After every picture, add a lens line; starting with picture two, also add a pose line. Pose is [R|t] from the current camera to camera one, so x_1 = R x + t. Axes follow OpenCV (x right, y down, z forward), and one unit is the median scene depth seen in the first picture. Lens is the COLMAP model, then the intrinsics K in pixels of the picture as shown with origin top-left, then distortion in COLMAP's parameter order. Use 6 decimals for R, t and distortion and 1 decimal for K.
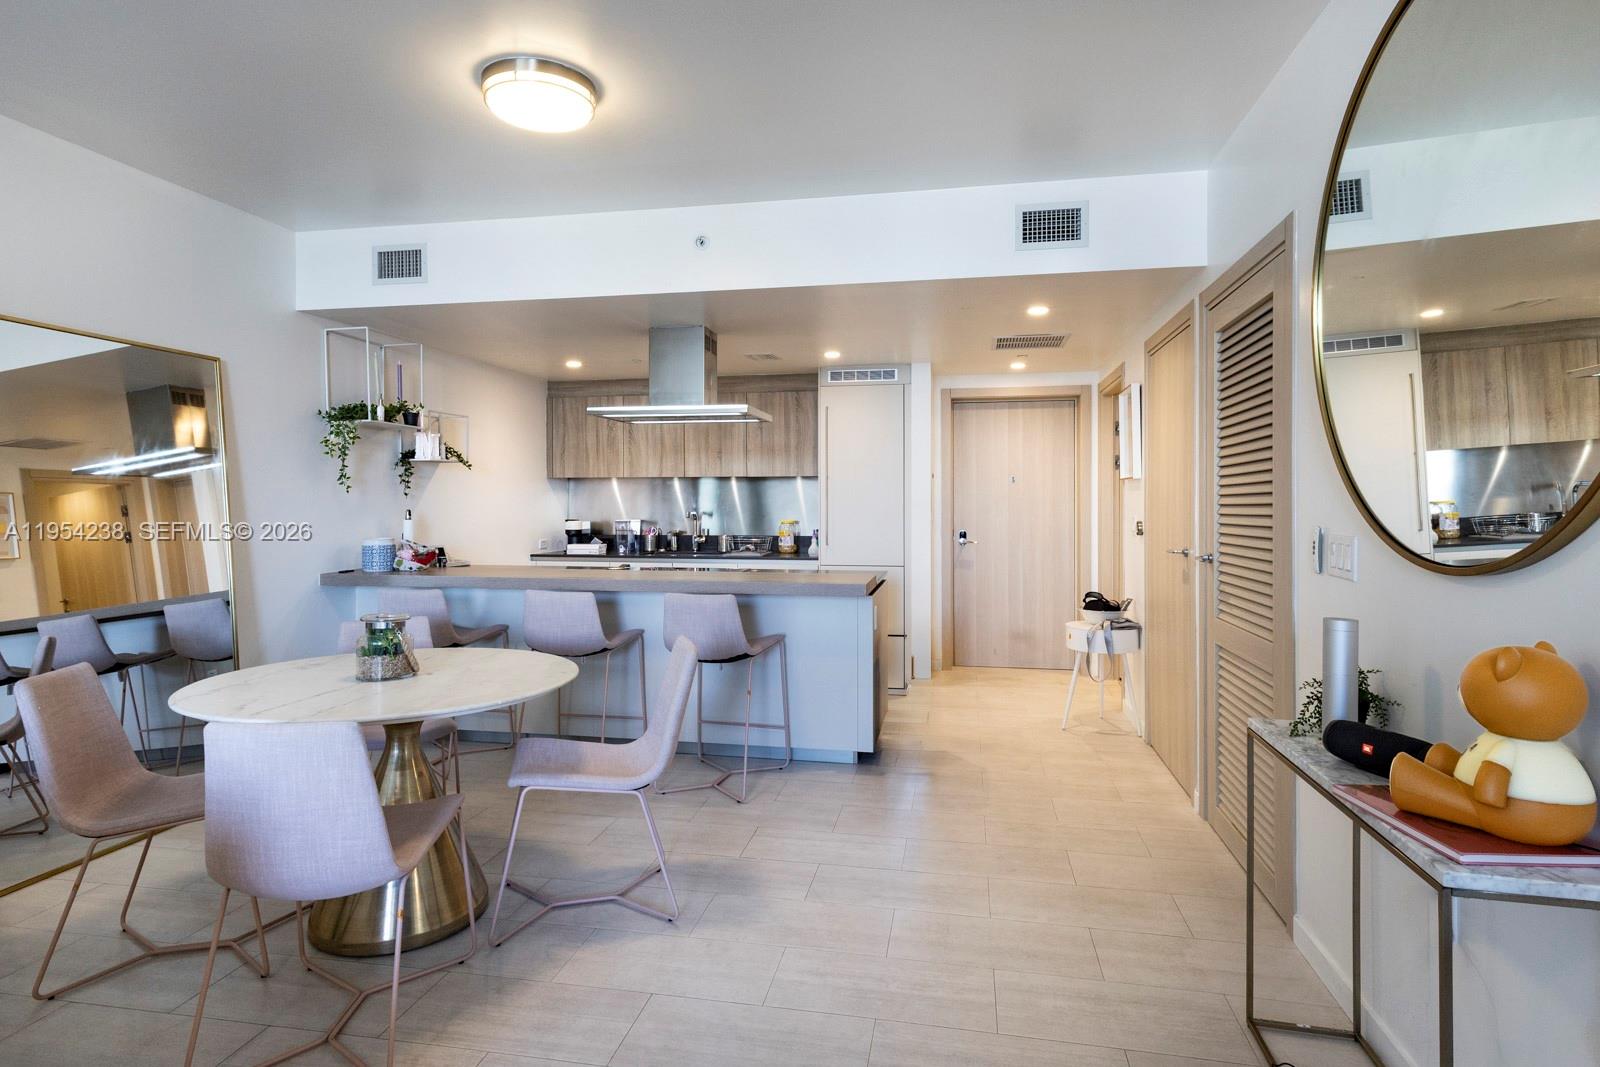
lens RADIAL K [[872.1, 0, 796.4], [0, 872.1, 519.7], [0, 0, 1]] dist [0.004767, 0.000256]
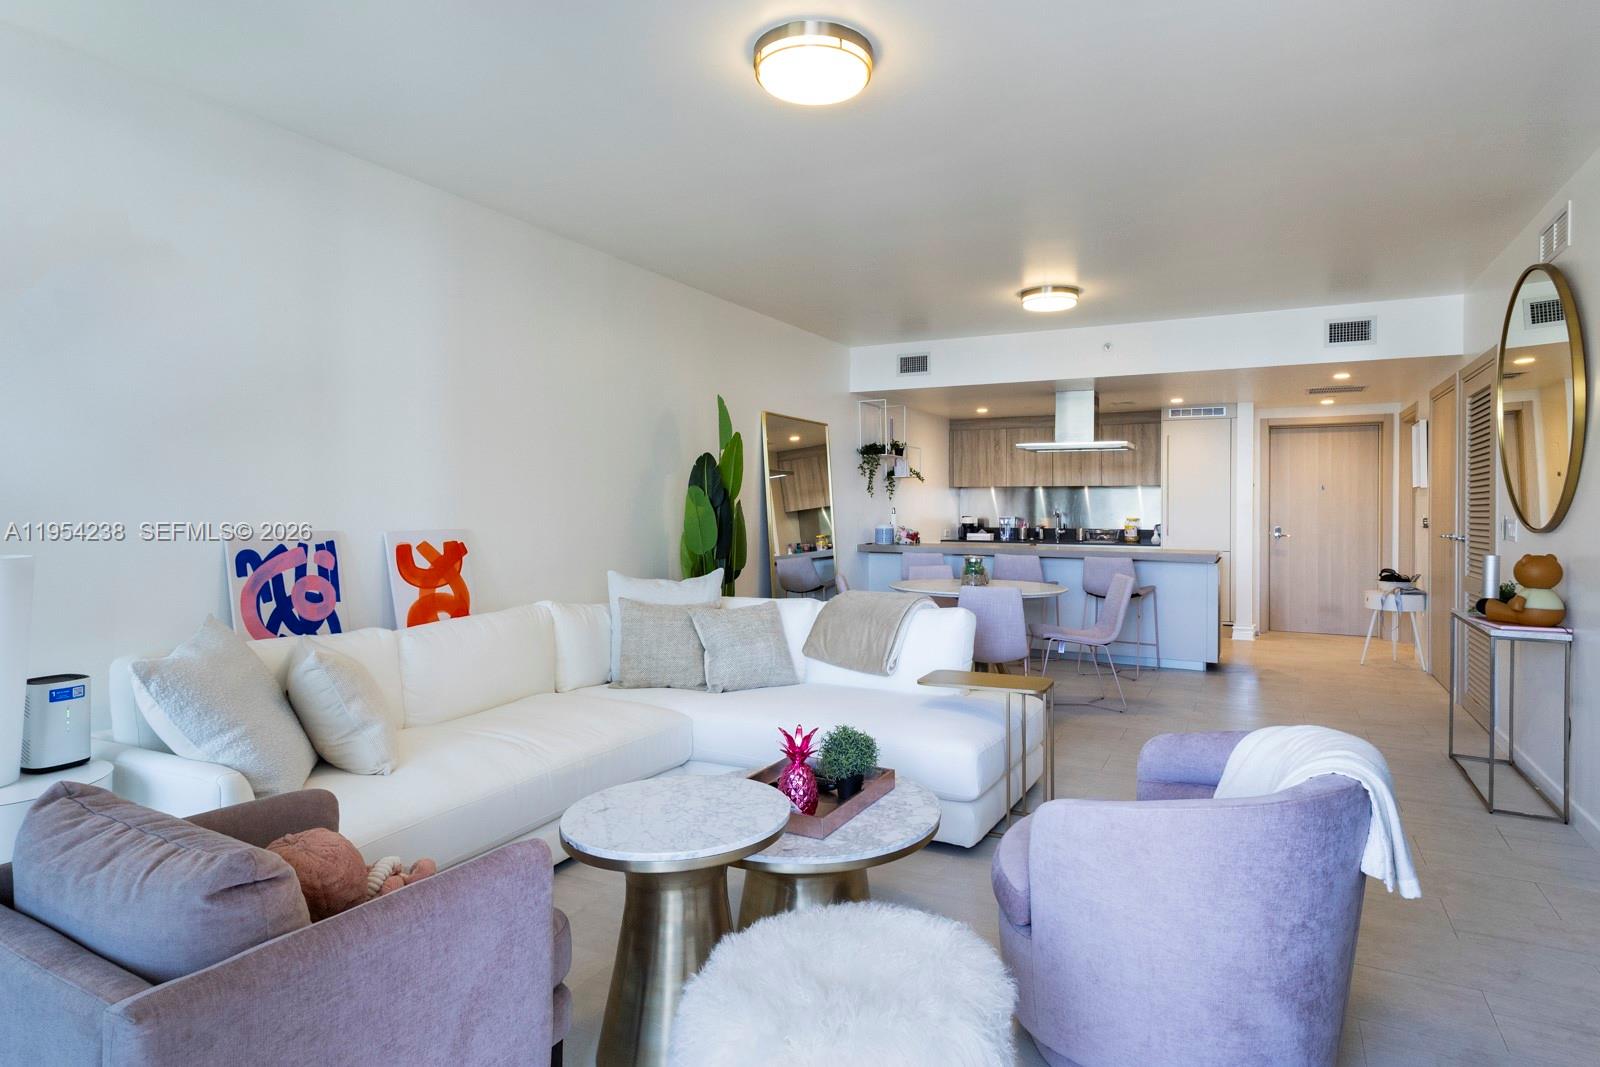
lens RADIAL K [[848.4, 0, 801.3], [0, 848.4, 513.7], [0, 0, 1]] dist [0.018740, 0.001089]
pose [[0.952837, 0.007496, -0.303391, -0.135165], [-0.011102, 0.999887, -0.010163, 0.018599], [0.303281, 0.013051, 0.952812, -0.573979]]
